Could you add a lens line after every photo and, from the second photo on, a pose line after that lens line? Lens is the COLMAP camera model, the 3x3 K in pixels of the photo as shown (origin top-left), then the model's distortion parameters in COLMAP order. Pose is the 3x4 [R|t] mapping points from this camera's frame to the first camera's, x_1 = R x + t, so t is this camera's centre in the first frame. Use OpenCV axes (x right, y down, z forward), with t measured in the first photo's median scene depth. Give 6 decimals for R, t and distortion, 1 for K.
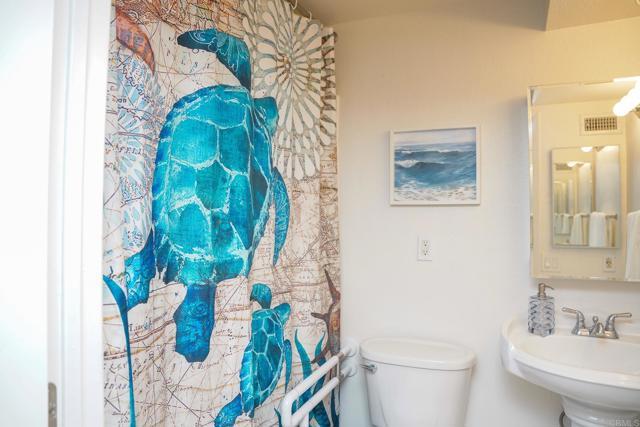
lens RADIAL K [[438.4, 0, 320.0], [0, 438.4, 213.5], [0, 0, 1]] dist [-0.169768, 0.116486]
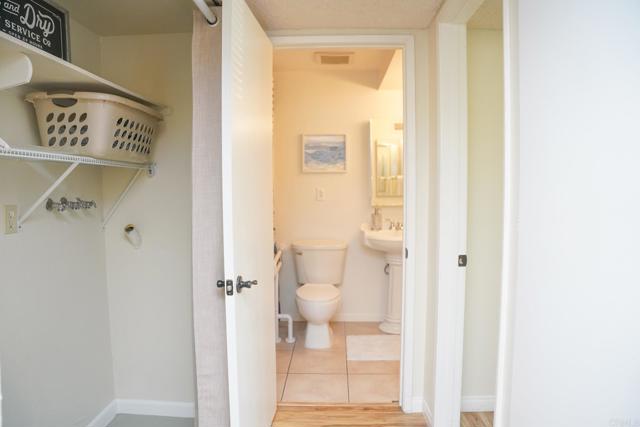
lens RADIAL K [[438.4, 0, 320.0], [0, 438.4, 213.5], [0, 0, 1]] dist [-0.169768, 0.116486]
pose [[0.922196, -0.040308, 0.384617, -0.556134], [0.008633, 0.996451, 0.083730, -0.001260], [-0.386627, -0.073895, 0.919271, -0.884783]]
